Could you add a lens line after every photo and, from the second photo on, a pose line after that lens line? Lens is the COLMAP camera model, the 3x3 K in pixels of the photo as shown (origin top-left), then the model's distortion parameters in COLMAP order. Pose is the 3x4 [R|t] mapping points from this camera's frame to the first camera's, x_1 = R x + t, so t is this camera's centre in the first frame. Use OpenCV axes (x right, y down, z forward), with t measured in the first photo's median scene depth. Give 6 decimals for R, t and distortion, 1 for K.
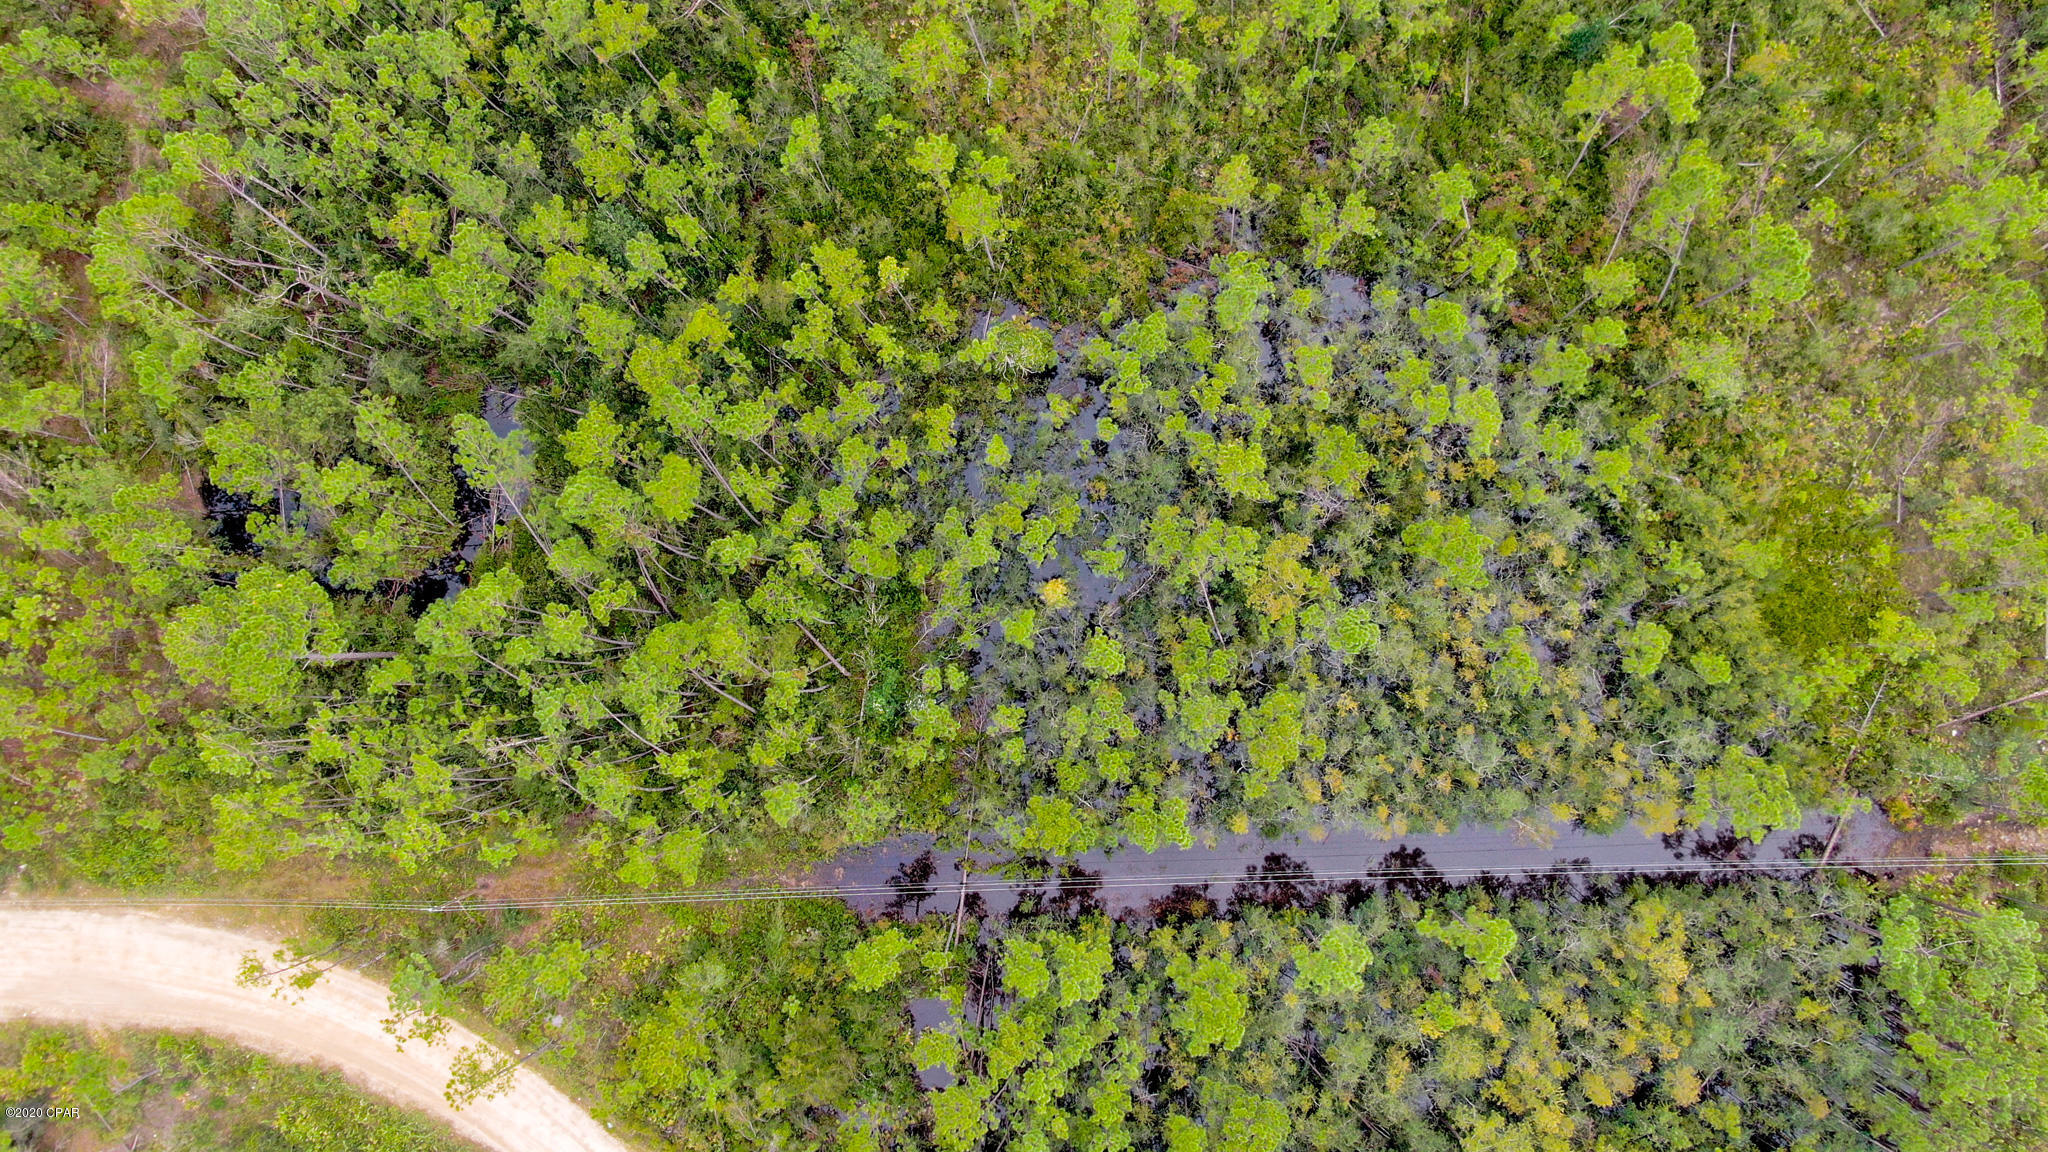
lens RADIAL K [[1472.8, 0, 1022.6], [0, 1472.8, 580.0], [0, 0, 1]] dist [-0.020848, 0.004790]
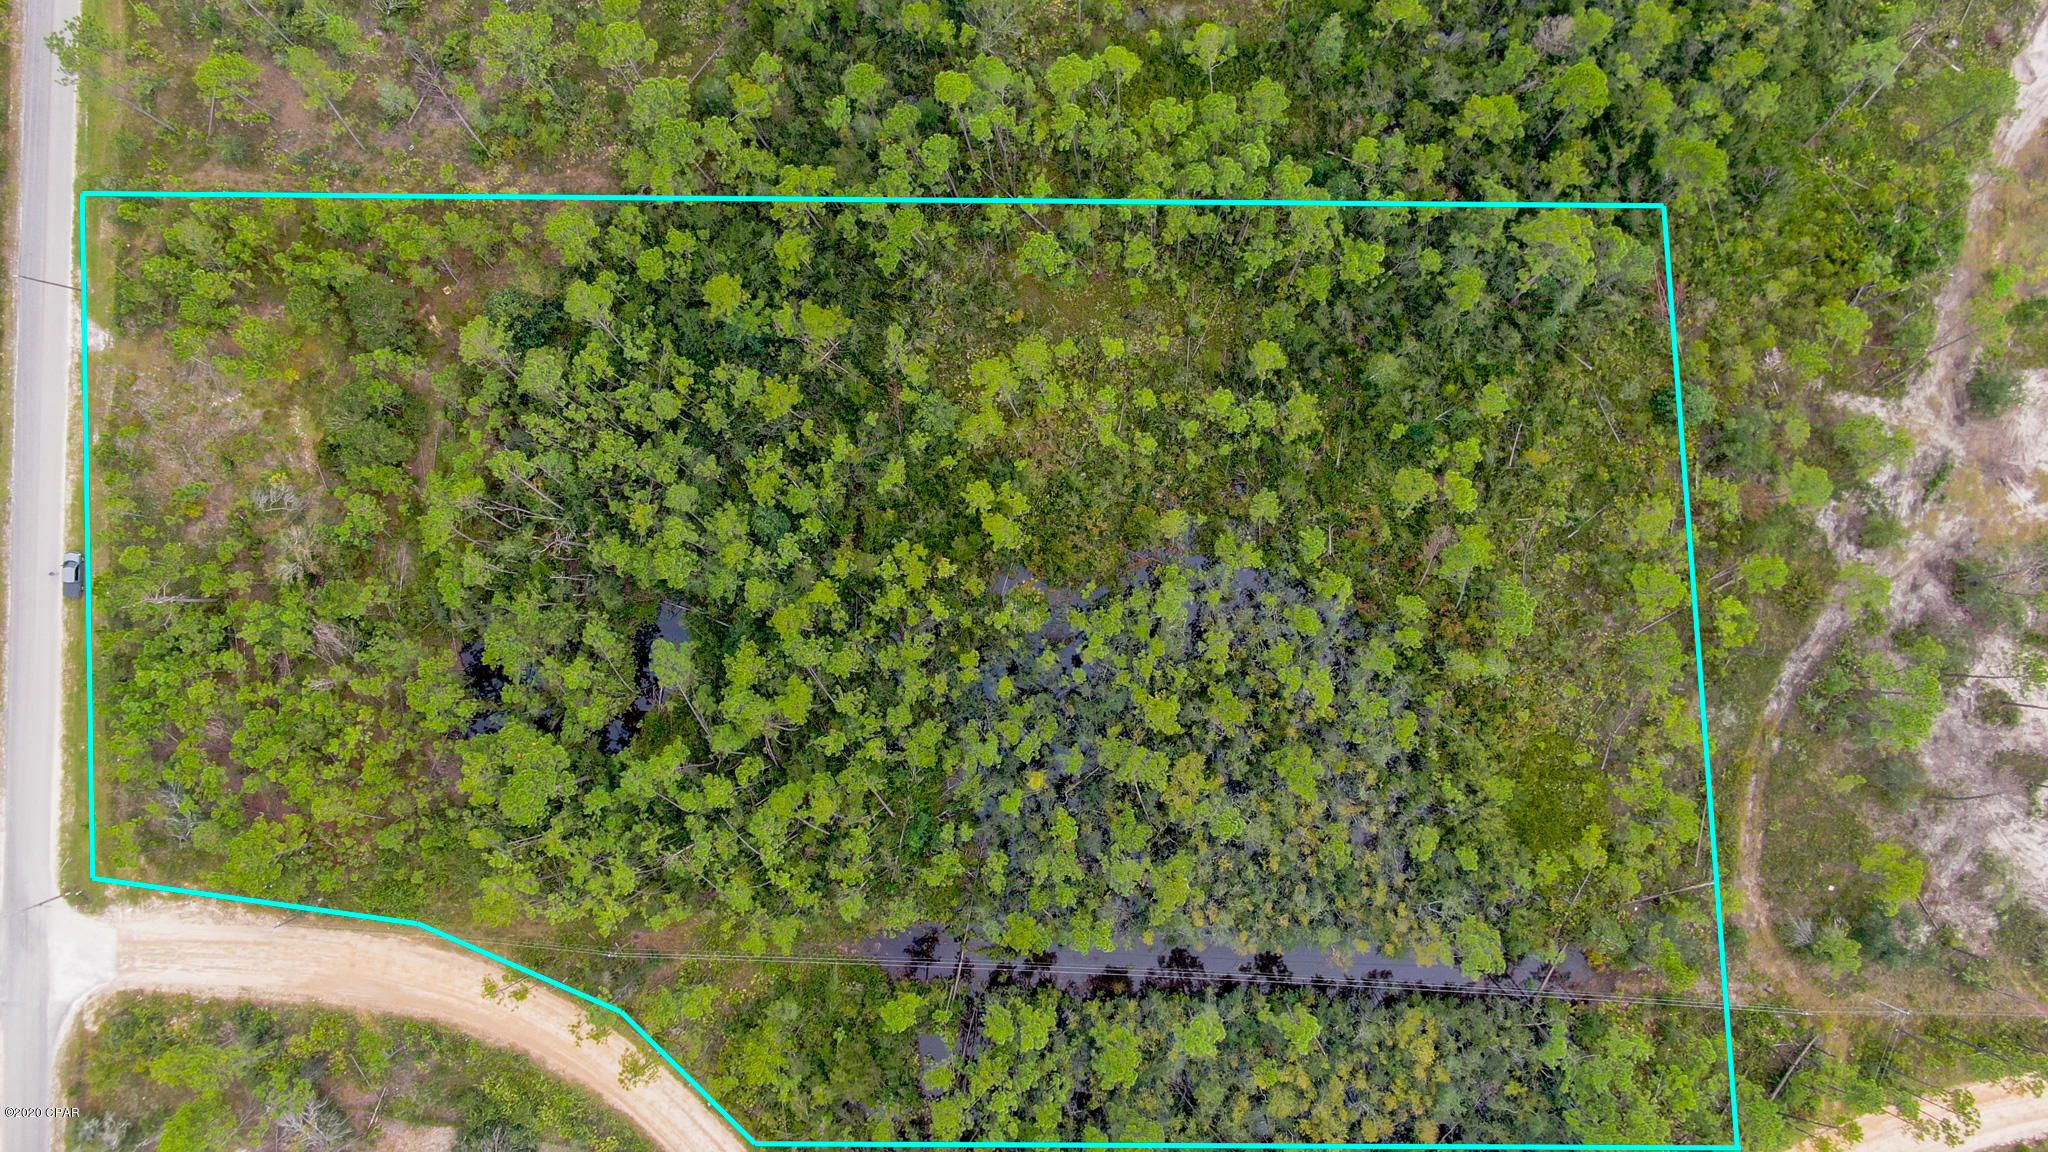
lens RADIAL K [[1472.8, 0, 1025.3], [0, 1472.8, 574.4], [0, 0, 1]] dist [-0.020848, 0.004790]
pose [[0.997238, 0.074260, 0.001113, -0.006596], [-0.074264, 0.997229, 0.004469, -0.201422], [-0.000778, -0.004539, 0.999989, -0.501586]]
